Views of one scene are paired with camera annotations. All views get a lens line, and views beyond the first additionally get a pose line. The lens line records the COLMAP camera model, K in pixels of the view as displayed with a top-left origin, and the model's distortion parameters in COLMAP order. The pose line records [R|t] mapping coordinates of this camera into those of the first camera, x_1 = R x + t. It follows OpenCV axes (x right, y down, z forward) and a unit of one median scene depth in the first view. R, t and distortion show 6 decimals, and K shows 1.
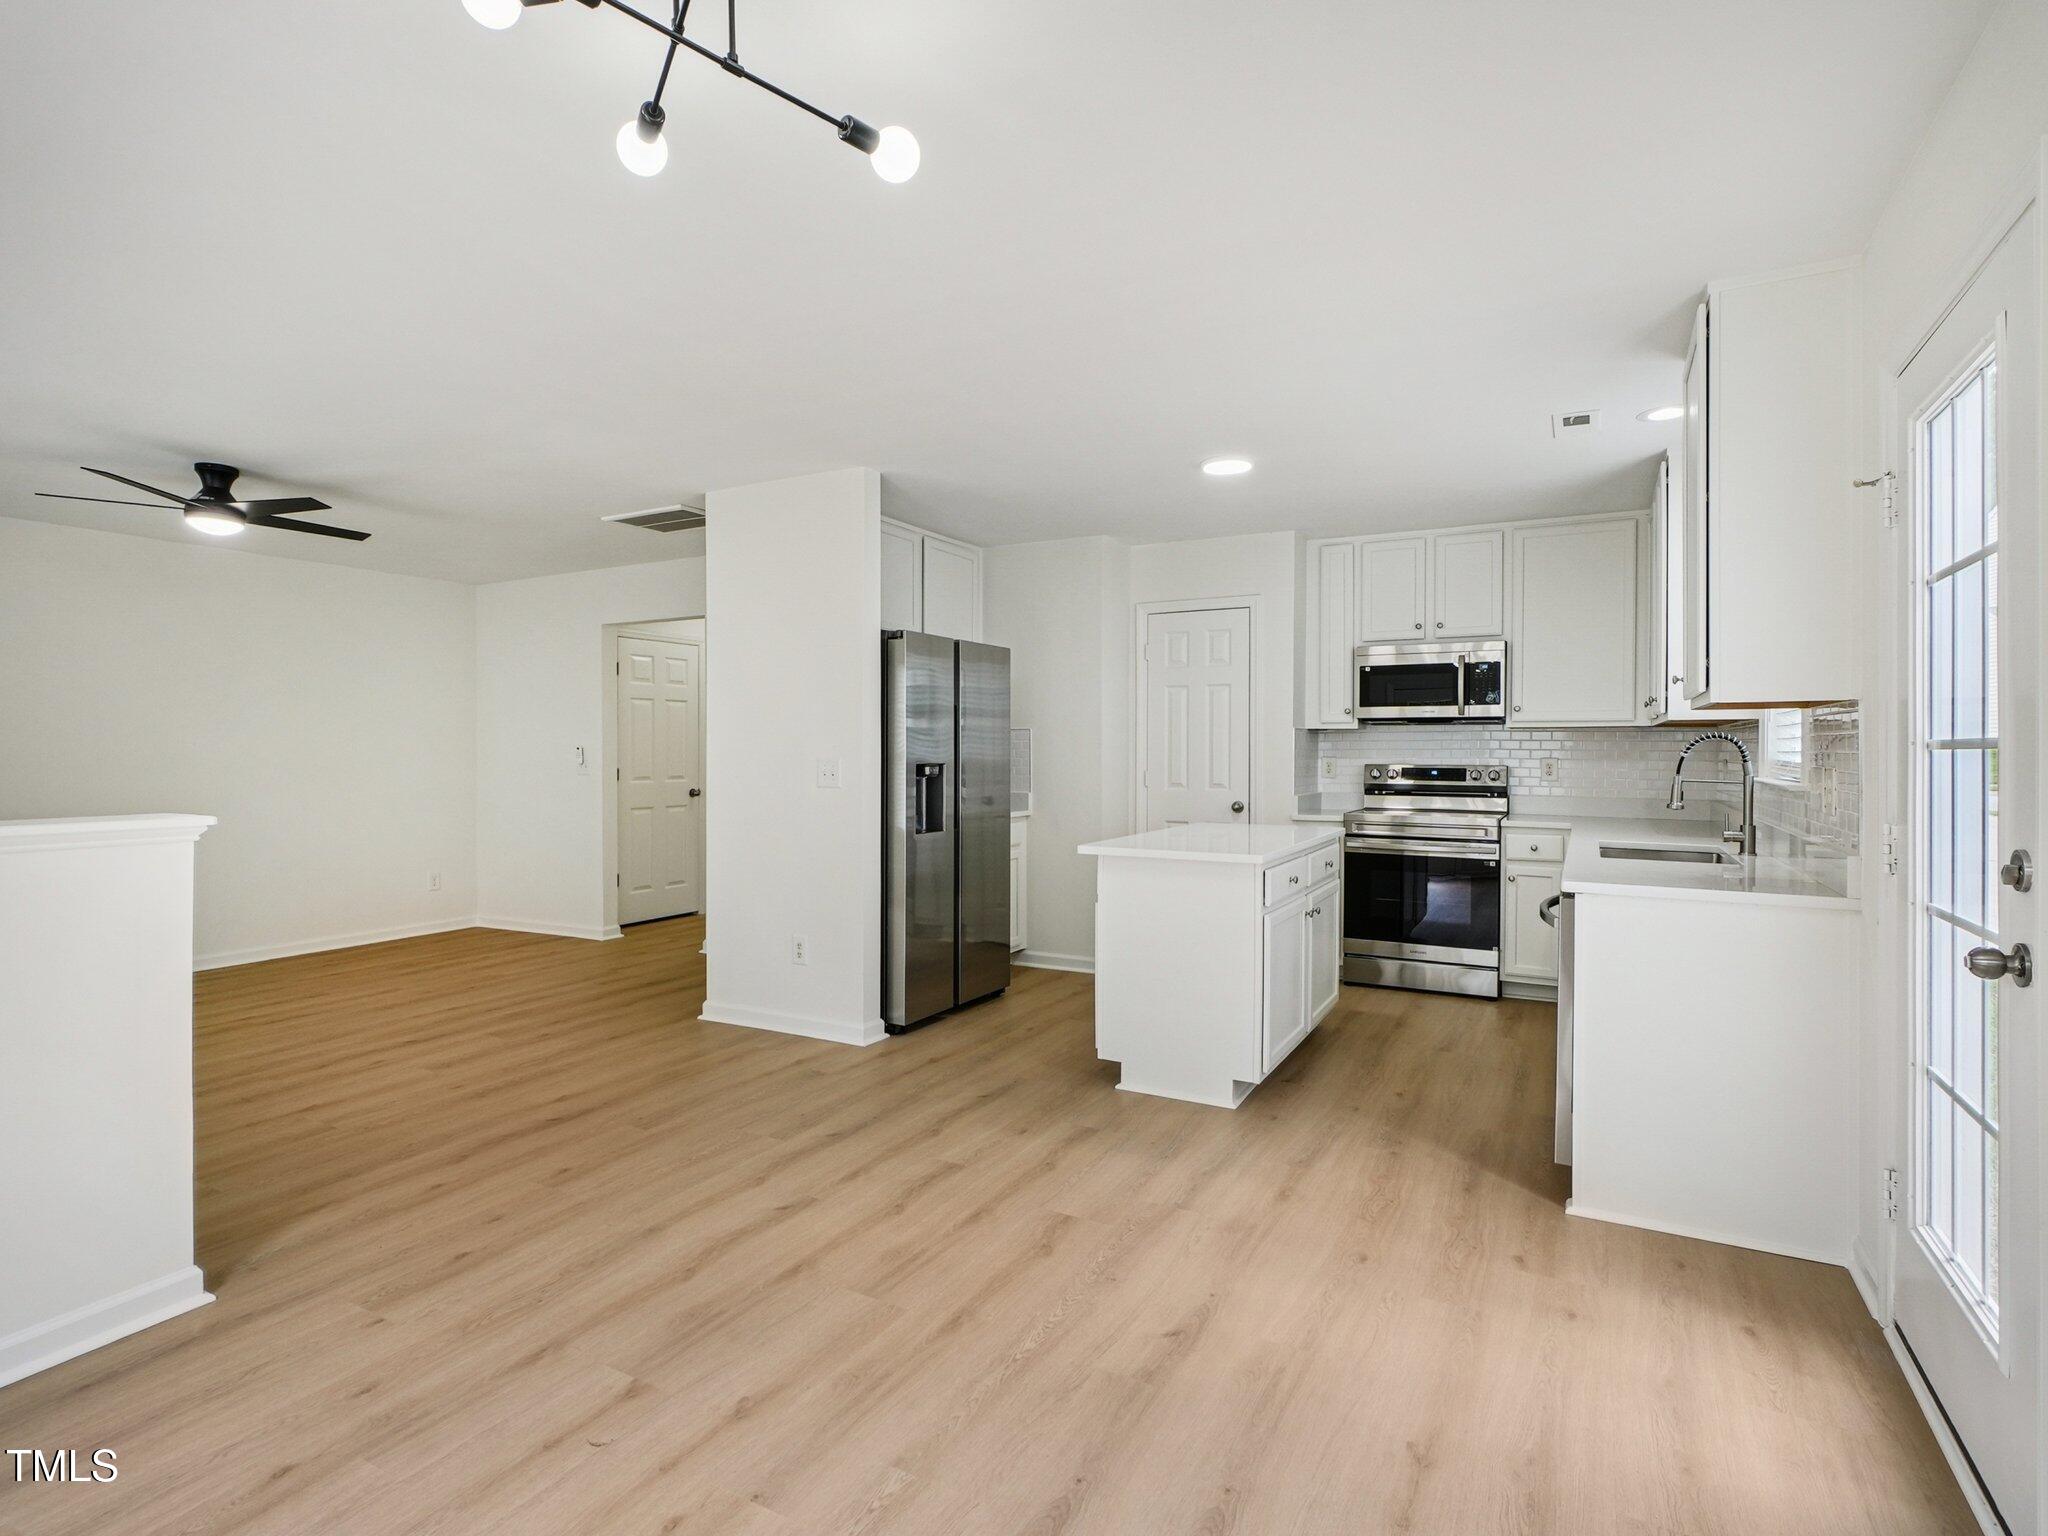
lens RADIAL K [[1037.3, 0, 1018.9], [0, 1037.3, 752.3], [0, 0, 1]] dist [-0.006410, 0.001267]
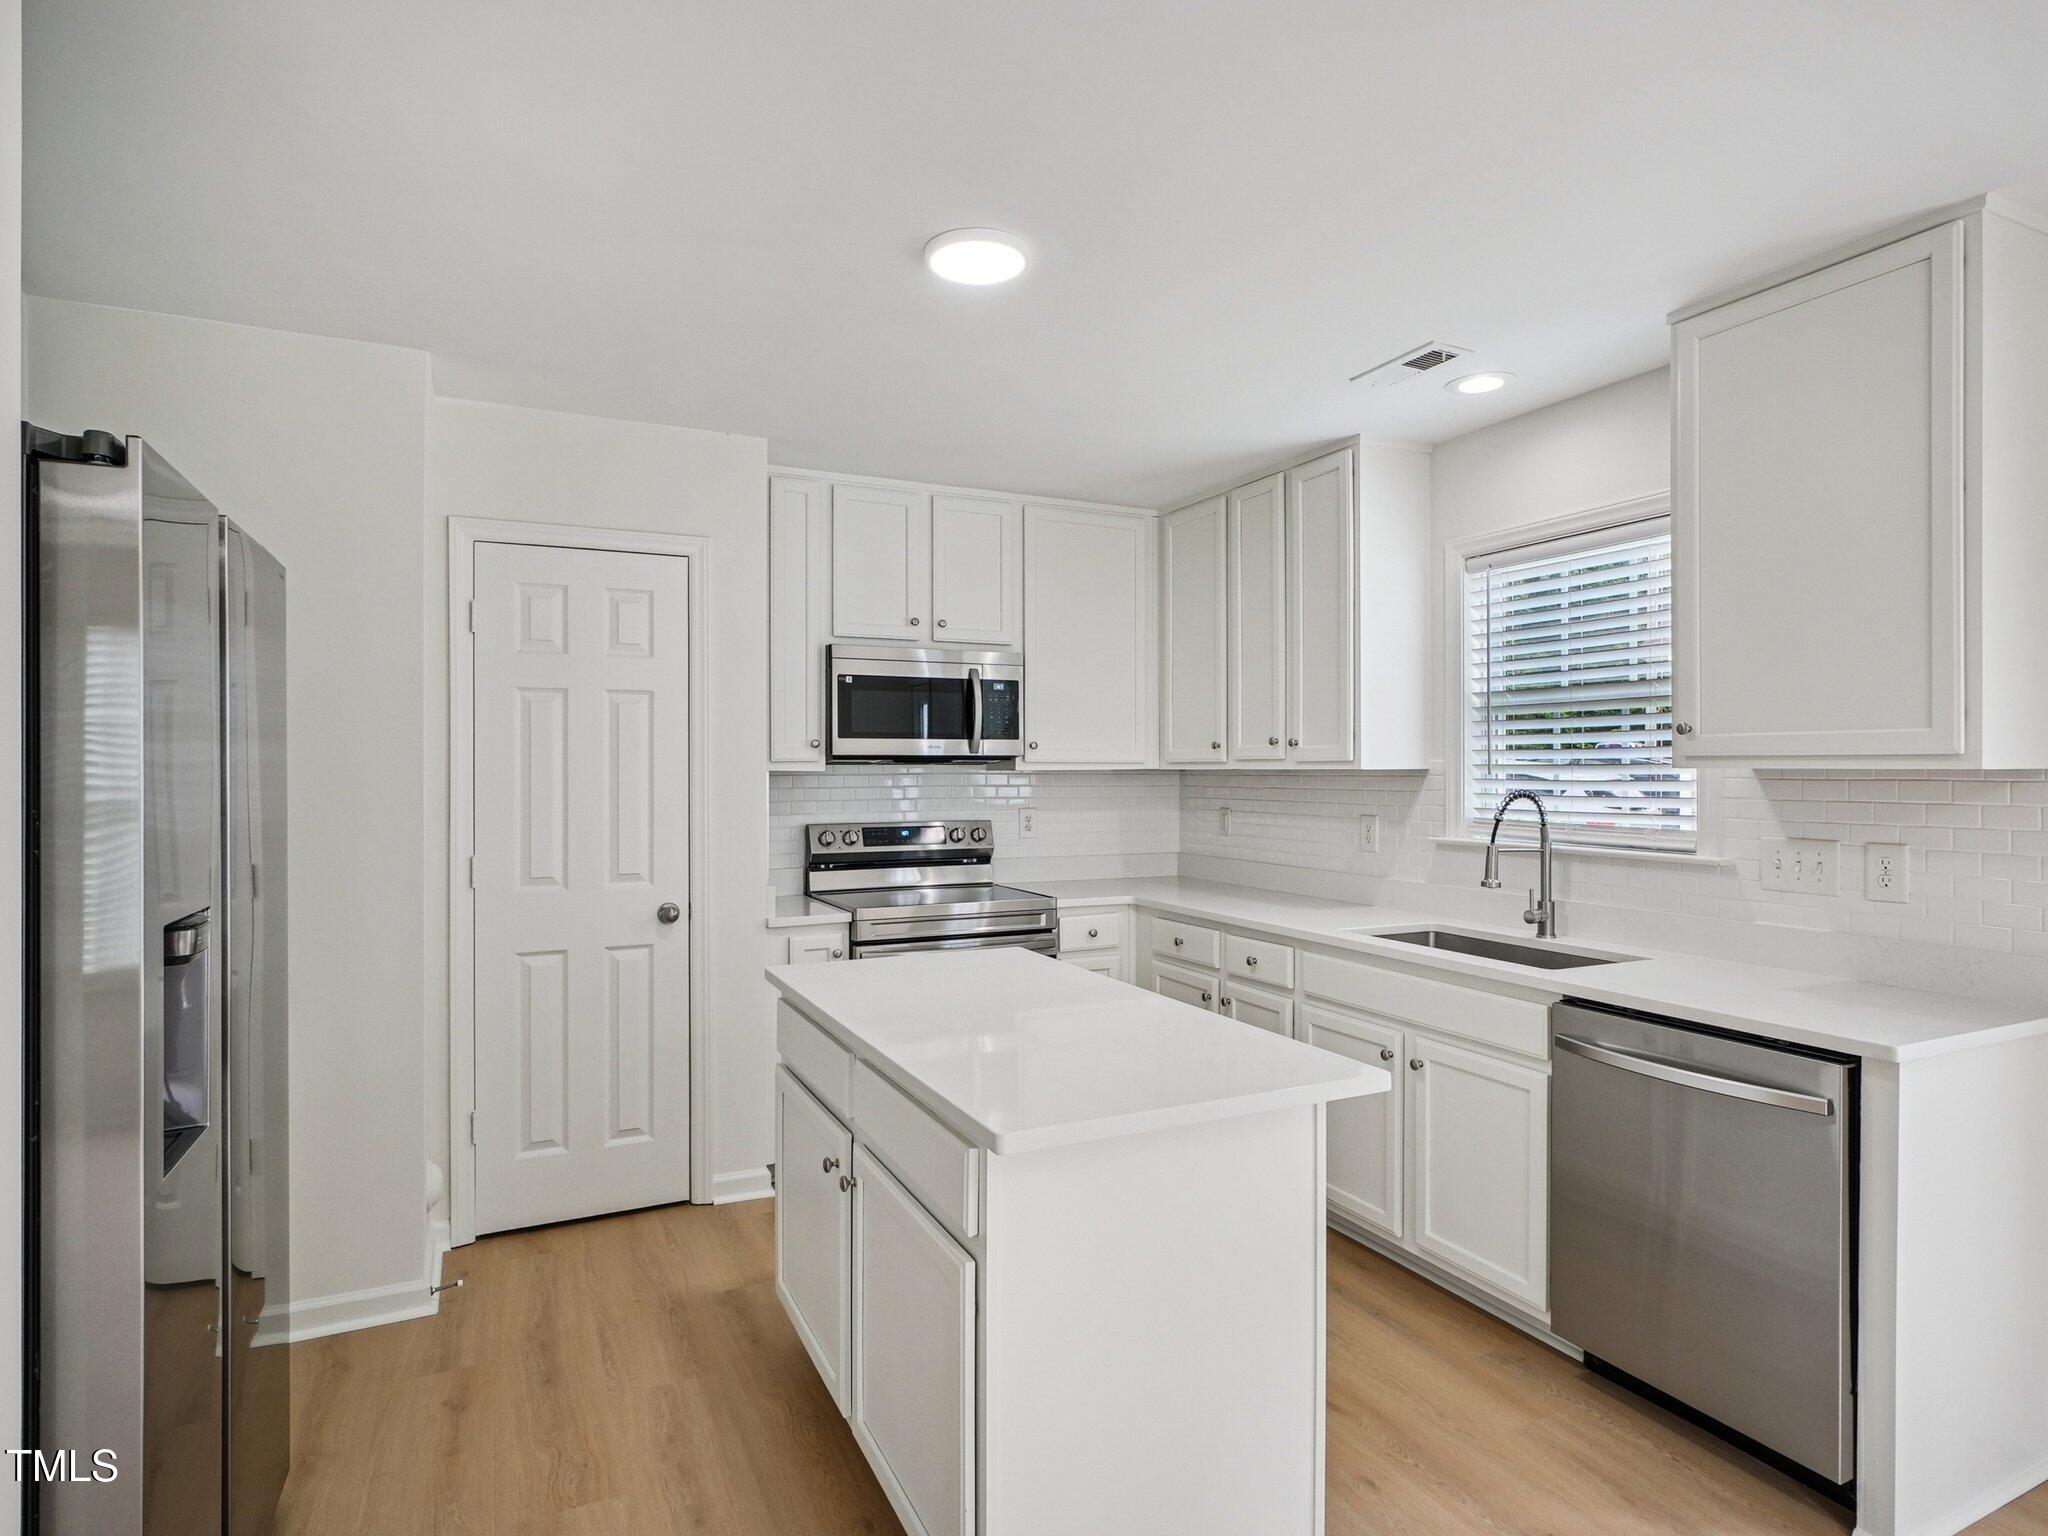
lens RADIAL K [[1118.2, 0, 1024.2], [0, 1118.2, 766.3], [0, 0, 1]] dist [0.004714, 0.001157]
pose [[0.580448, -0.002020, 0.814295, -0.169924], [0.005587, 0.999983, -0.001502, -0.024503], [-0.814278, 0.005422, 0.580450, 0.506412]]
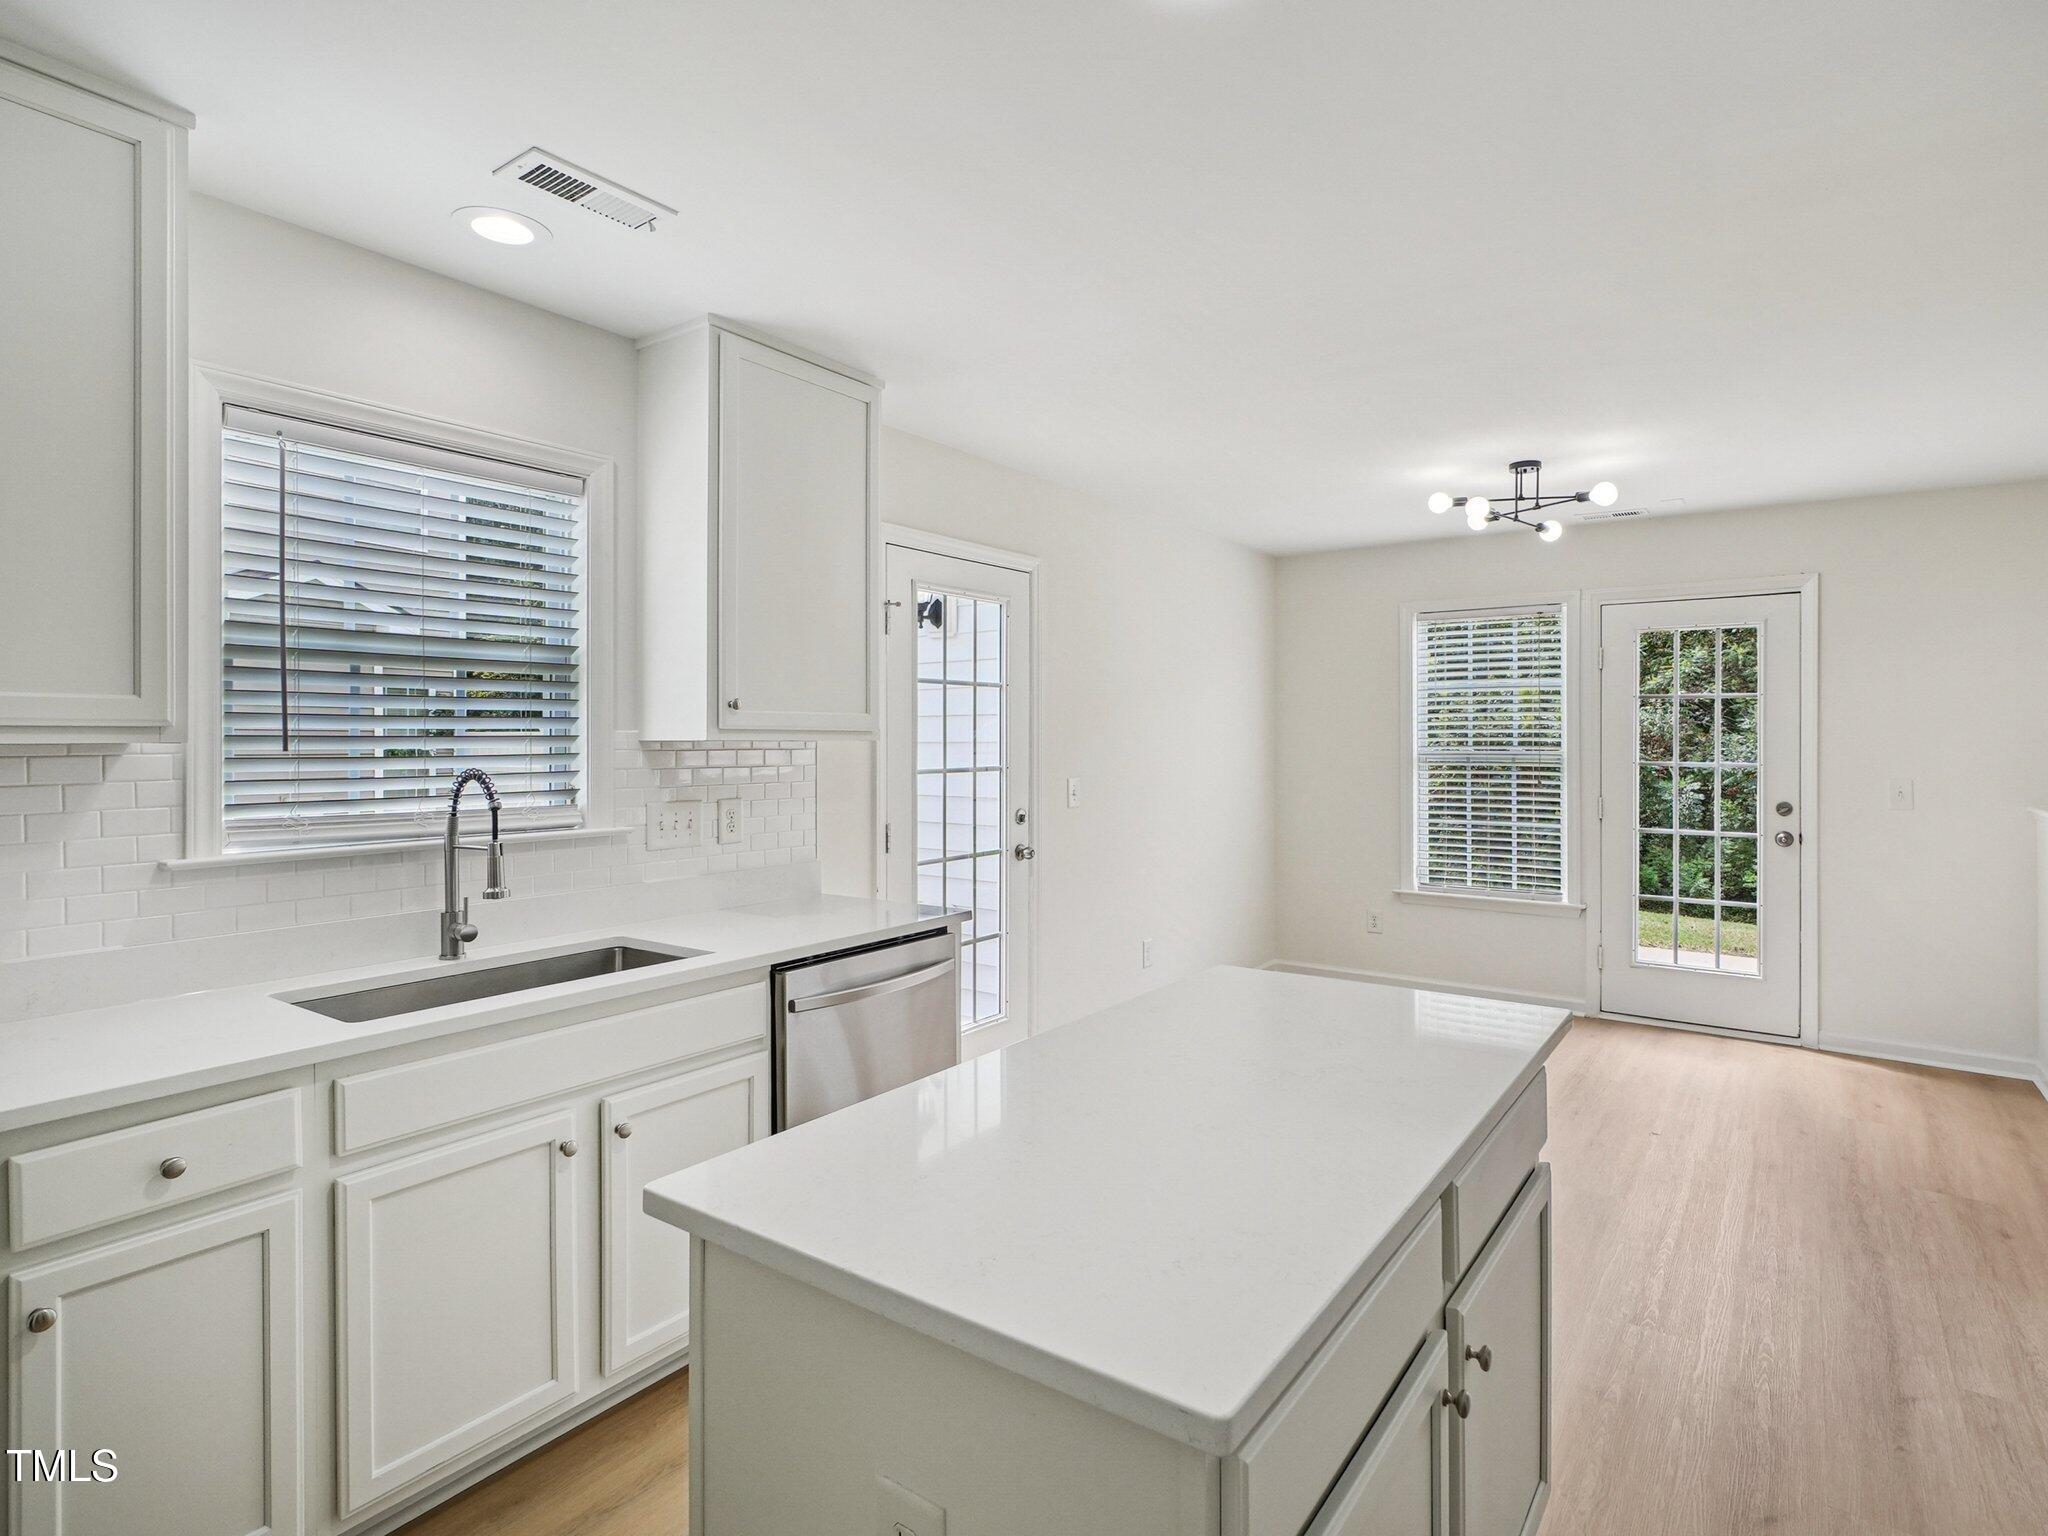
lens RADIAL K [[1037.3, 0, 1031.9], [0, 1037.3, 746.9], [0, 0, 1]] dist [-0.006410, 0.001267]
pose [[-0.991502, -0.001243, 0.130084, 0.167193], [-0.000200, 0.999968, 0.008028, -0.023782], [-0.130090, 0.007933, -0.991470, 0.998952]]
